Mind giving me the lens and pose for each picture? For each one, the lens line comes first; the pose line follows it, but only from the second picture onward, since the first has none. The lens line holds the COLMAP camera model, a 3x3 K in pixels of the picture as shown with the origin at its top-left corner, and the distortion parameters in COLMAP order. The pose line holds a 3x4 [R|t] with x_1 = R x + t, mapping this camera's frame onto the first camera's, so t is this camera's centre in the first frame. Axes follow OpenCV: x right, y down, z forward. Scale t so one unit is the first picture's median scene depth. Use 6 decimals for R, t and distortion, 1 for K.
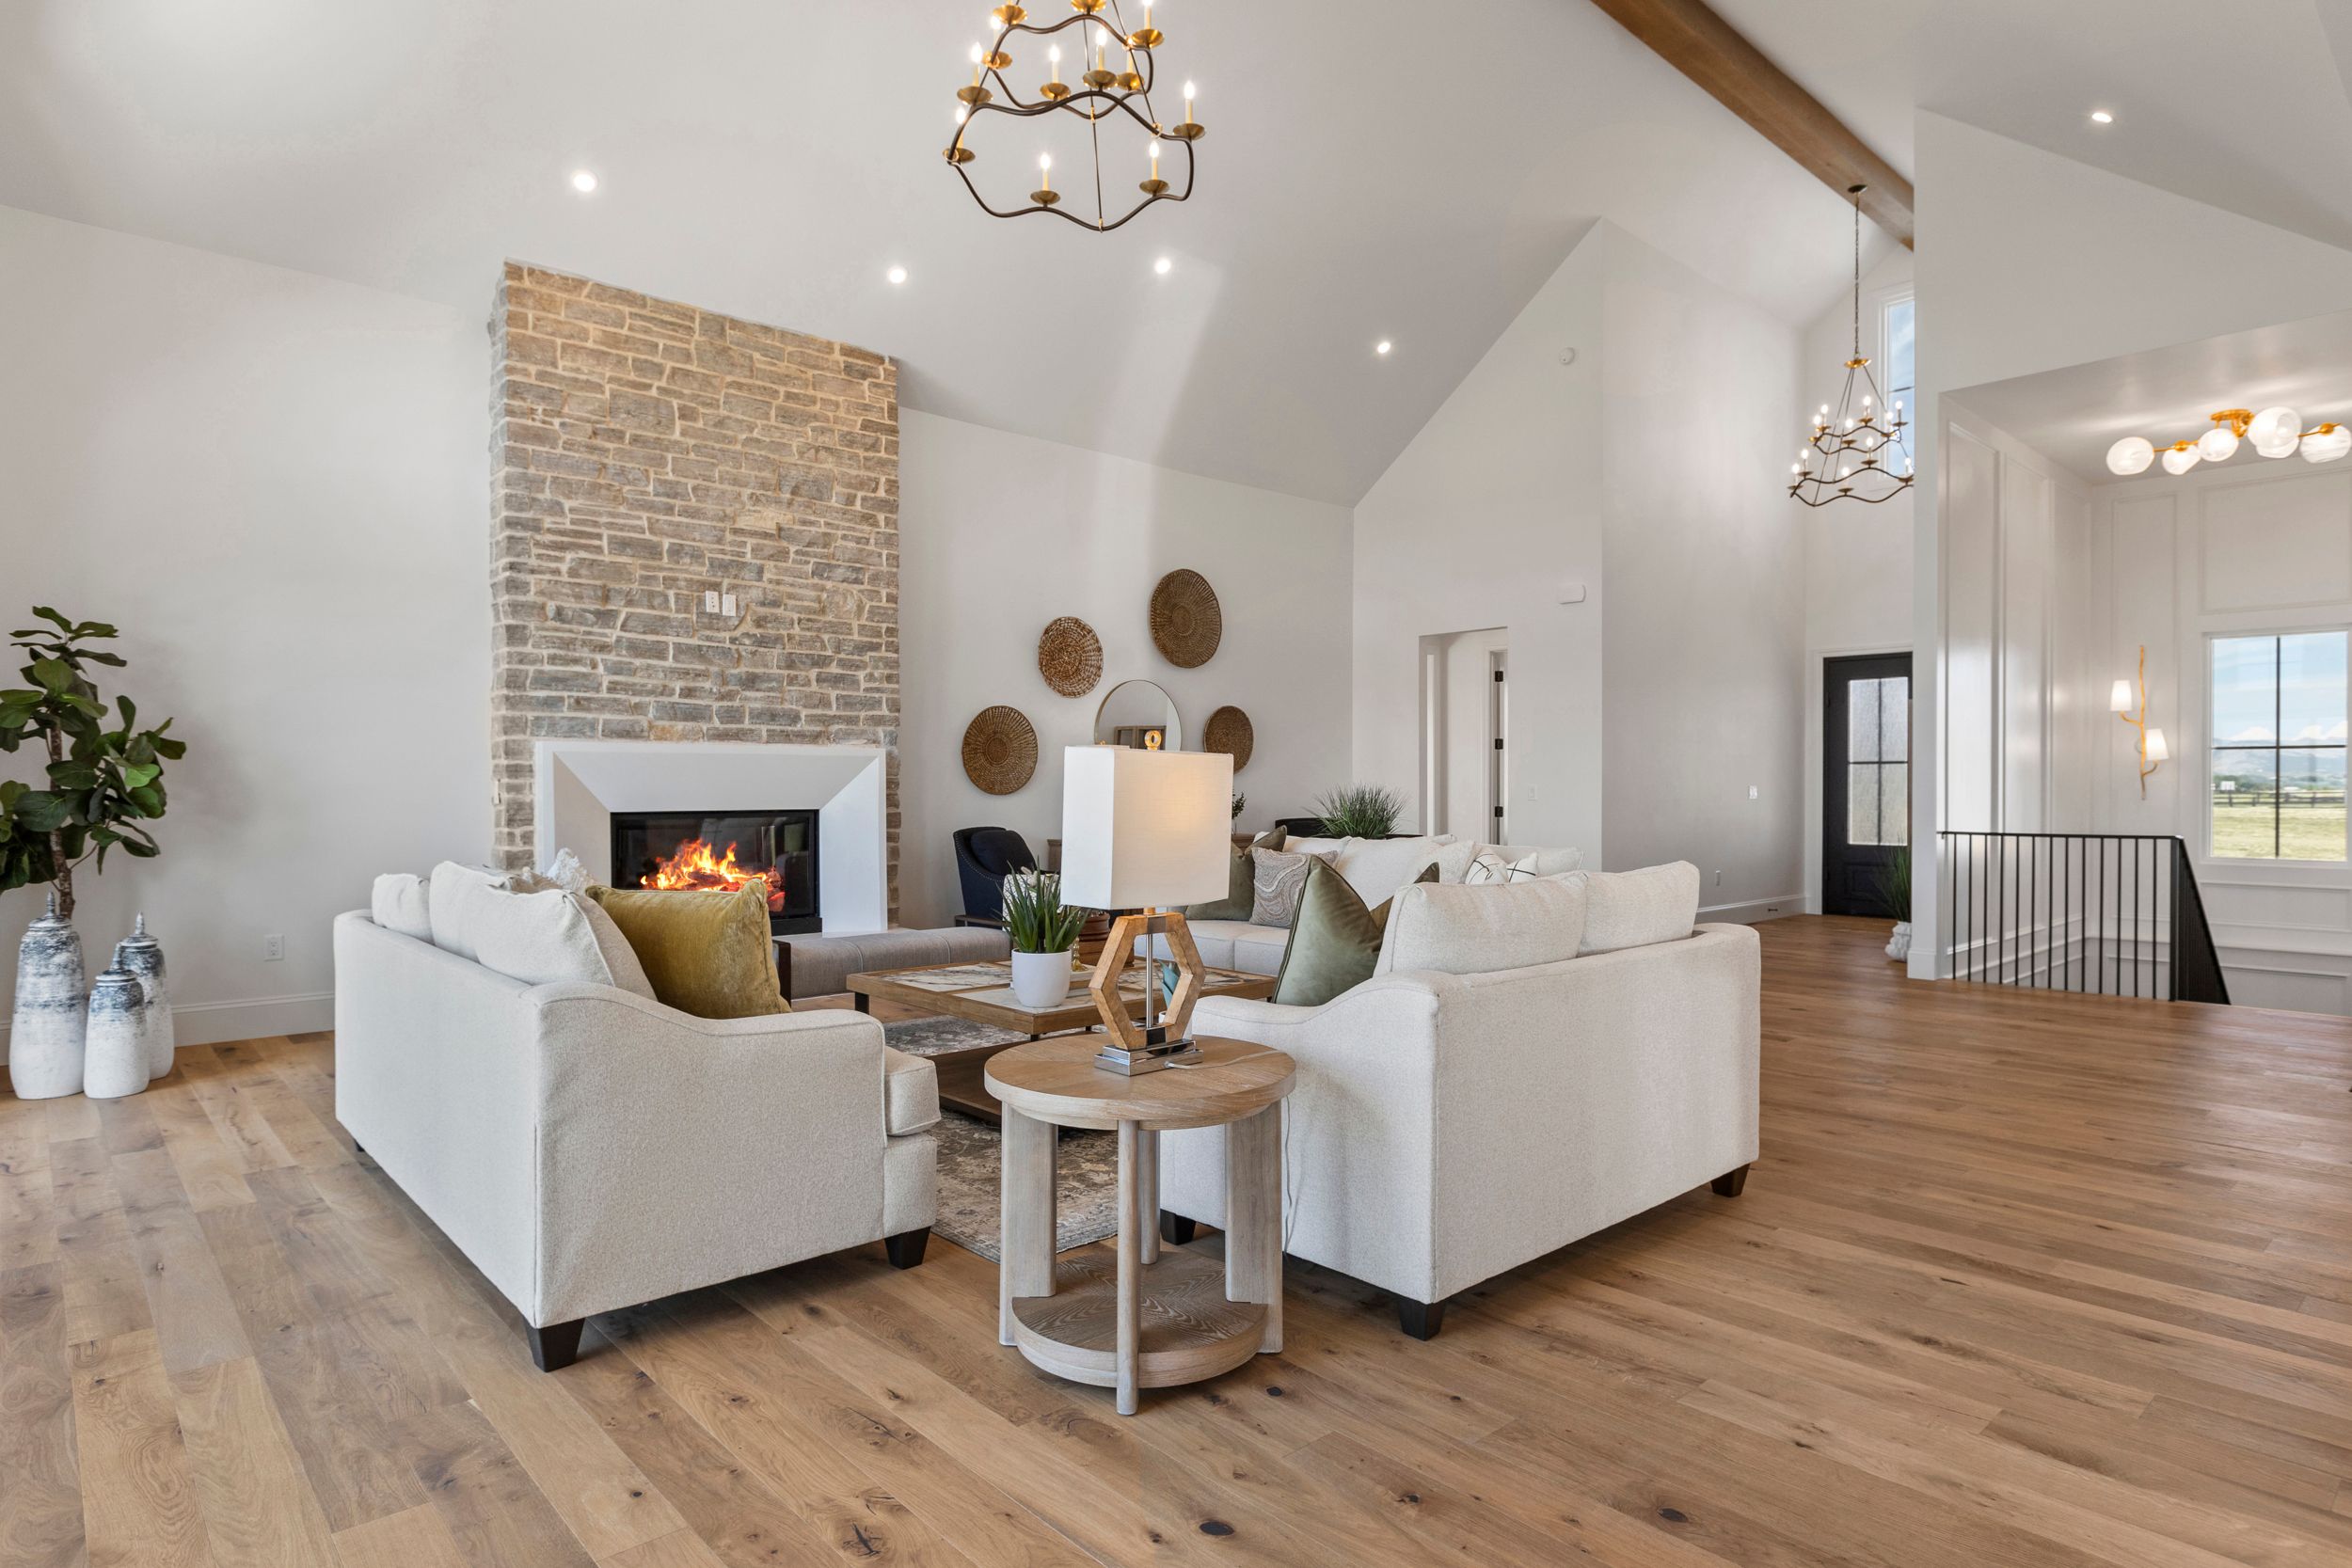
lens RADIAL K [[1282.9, 0, 1176.7], [0, 1282.9, 795.5], [0, 0, 1]] dist [0.000669, 0.000048]
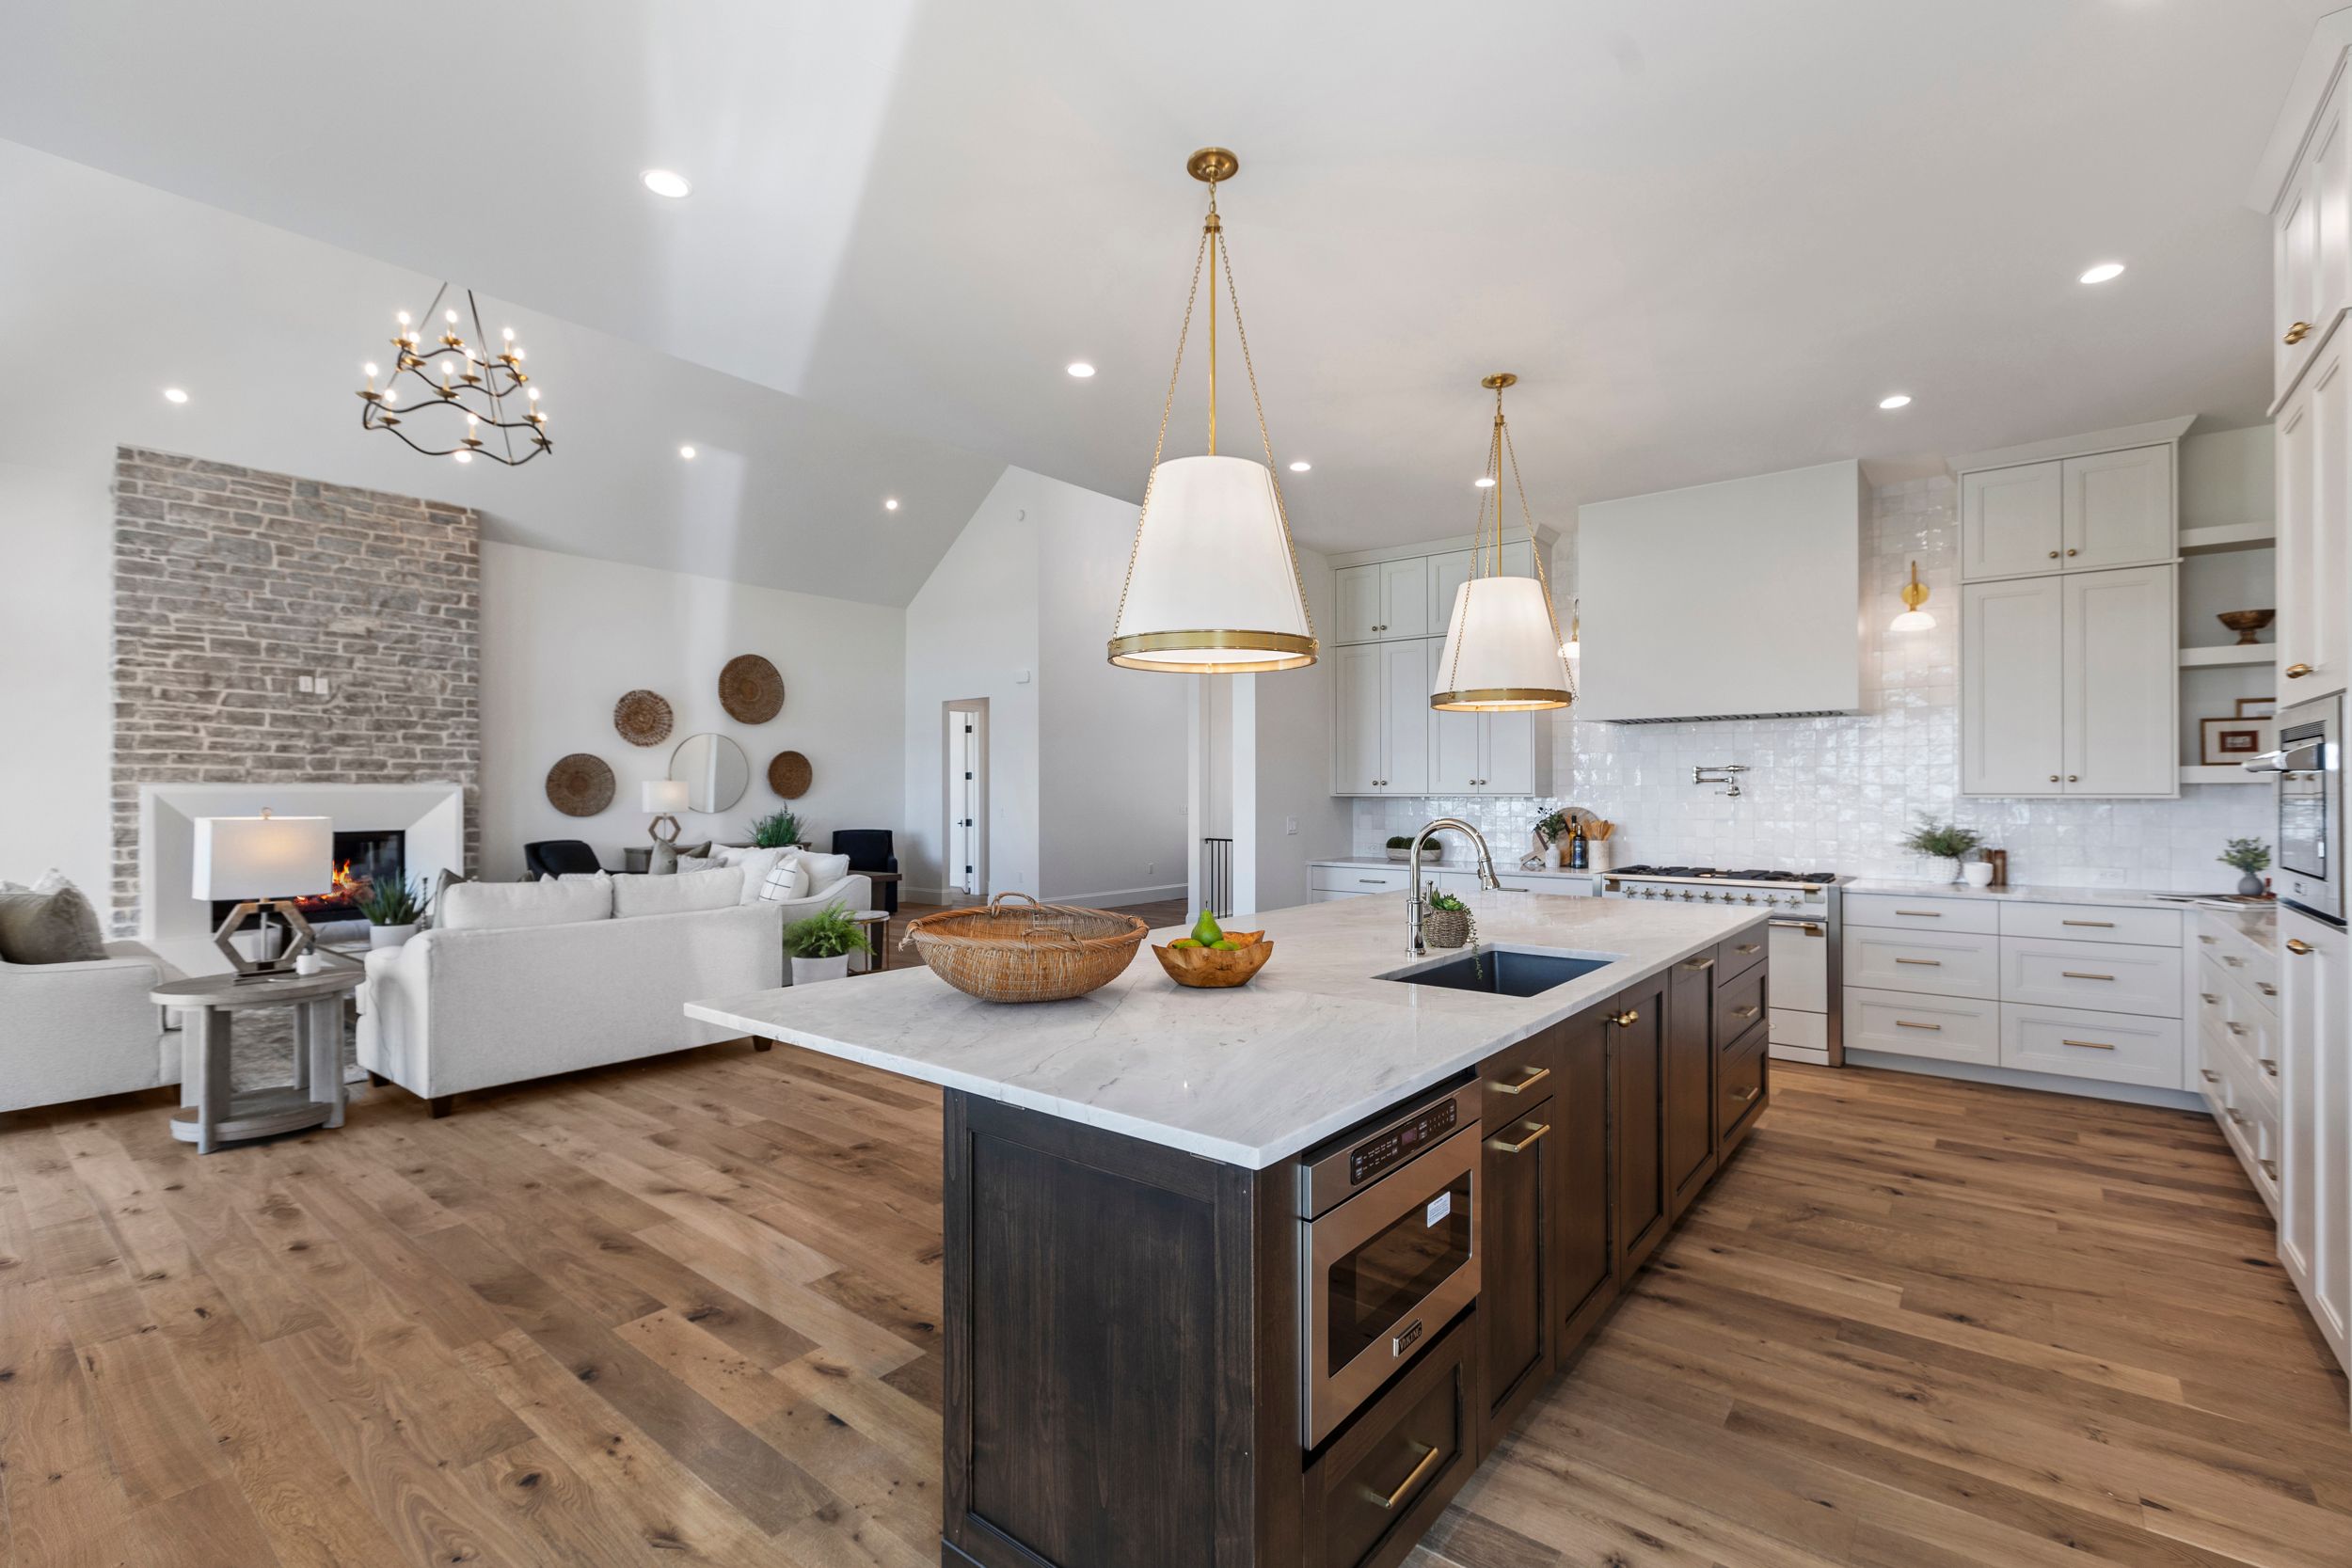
lens RADIAL K [[1046.0, 0, 1192.1], [0, 1046.0, 785.1], [0, 0, 1]] dist [0.011663, -0.007772]
pose [[0.986555, -0.000371, 0.163431, 0.415152], [0.002583, 0.999908, -0.013319, -0.022644], [-0.163411, 0.013562, 0.986465, -0.298844]]
